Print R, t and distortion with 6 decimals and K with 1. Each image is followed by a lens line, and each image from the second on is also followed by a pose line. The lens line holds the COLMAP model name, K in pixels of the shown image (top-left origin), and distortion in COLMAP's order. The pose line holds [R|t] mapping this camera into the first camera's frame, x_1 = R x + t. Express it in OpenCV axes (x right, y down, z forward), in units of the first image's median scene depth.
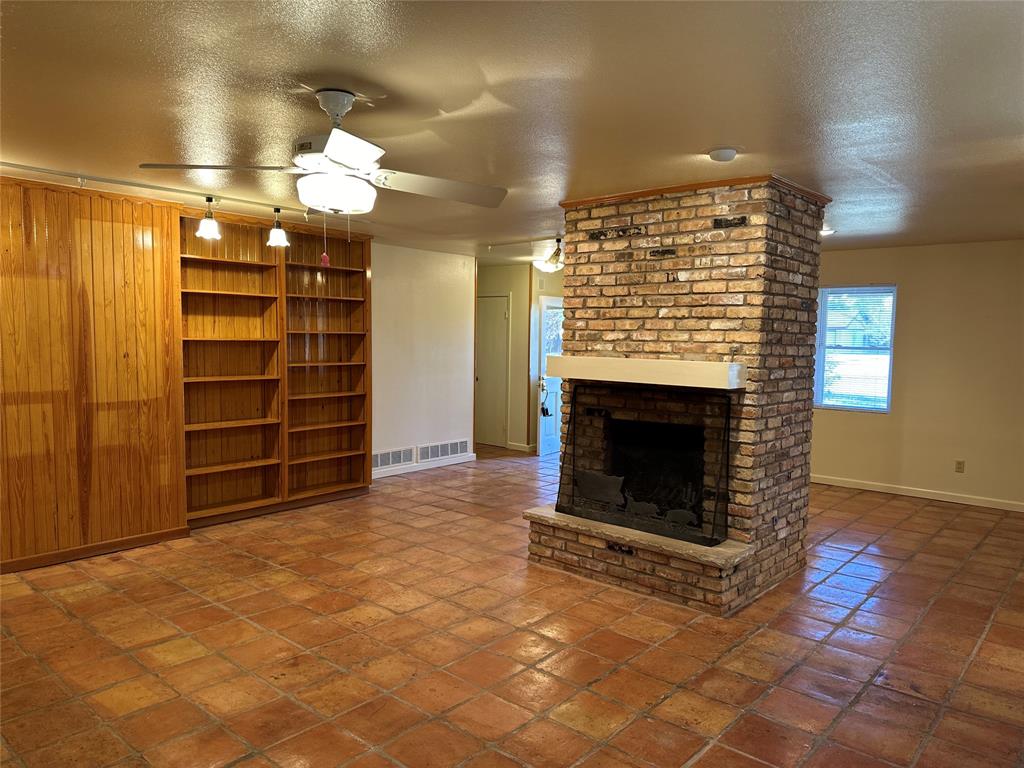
lens RADIAL K [[723.2, 0, 505.2], [0, 723.2, 427.8], [0, 0, 1]] dist [0.041048, -0.040330]
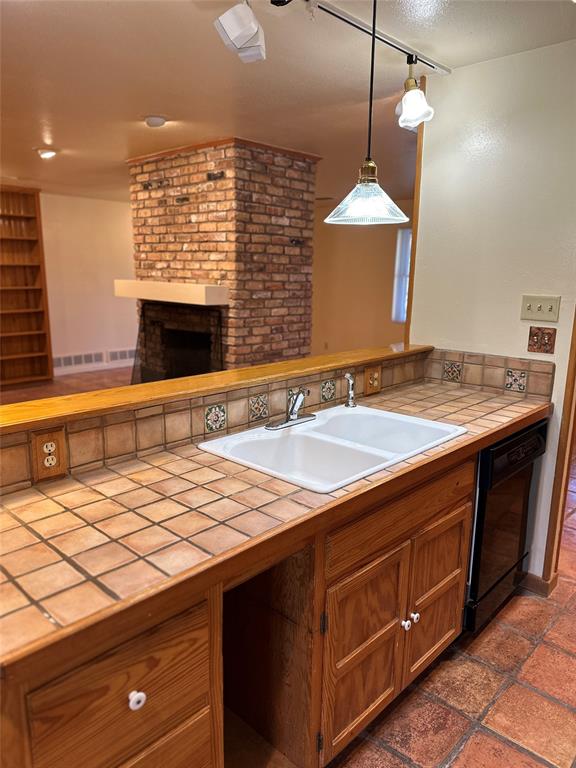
lens RADIAL K [[542.4, 0, 290.9], [0, 542.4, 417.3], [0, 0, 1]] dist [0.041048, -0.040330]
pose [[0.999522, 0.010316, -0.029158, 0.441858], [-0.006261, 0.990704, 0.135892, 0.014084], [0.030289, -0.135645, 0.990294, -0.031072]]
